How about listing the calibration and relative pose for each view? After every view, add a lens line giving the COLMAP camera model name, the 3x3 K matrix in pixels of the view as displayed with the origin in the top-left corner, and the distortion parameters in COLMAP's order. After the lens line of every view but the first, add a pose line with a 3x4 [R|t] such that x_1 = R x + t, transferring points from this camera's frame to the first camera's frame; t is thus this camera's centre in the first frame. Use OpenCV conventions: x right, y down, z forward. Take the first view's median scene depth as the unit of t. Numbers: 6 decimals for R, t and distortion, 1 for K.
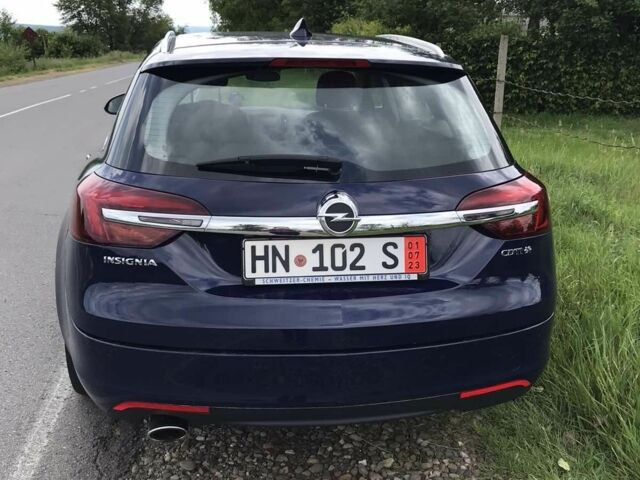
lens RADIAL K [[693.9, 0, 325.7], [0, 693.9, 239.6], [0, 0, 1]] dist [-0.018563, 0.000000]
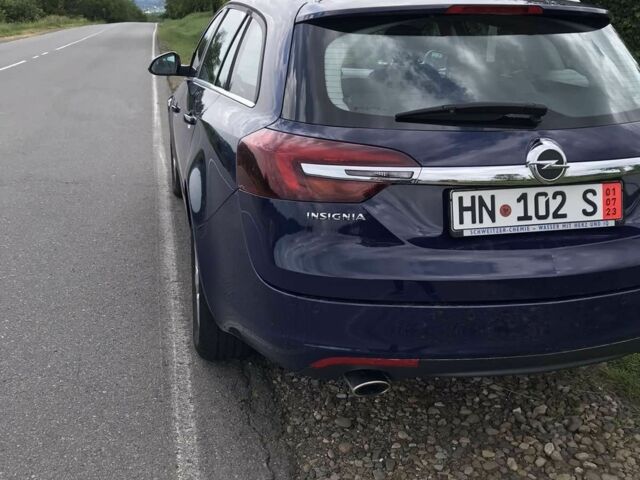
lens RADIAL K [[693.9, 0, 321.4], [0, 693.9, 246.8], [0, 0, 1]] dist [-0.018563, 0.000000]
pose [[0.997670, -0.035982, 0.057961, -0.355453], [0.032290, 0.997464, 0.063421, 0.010878], [-0.060096, -0.061401, 0.996302, 0.025733]]
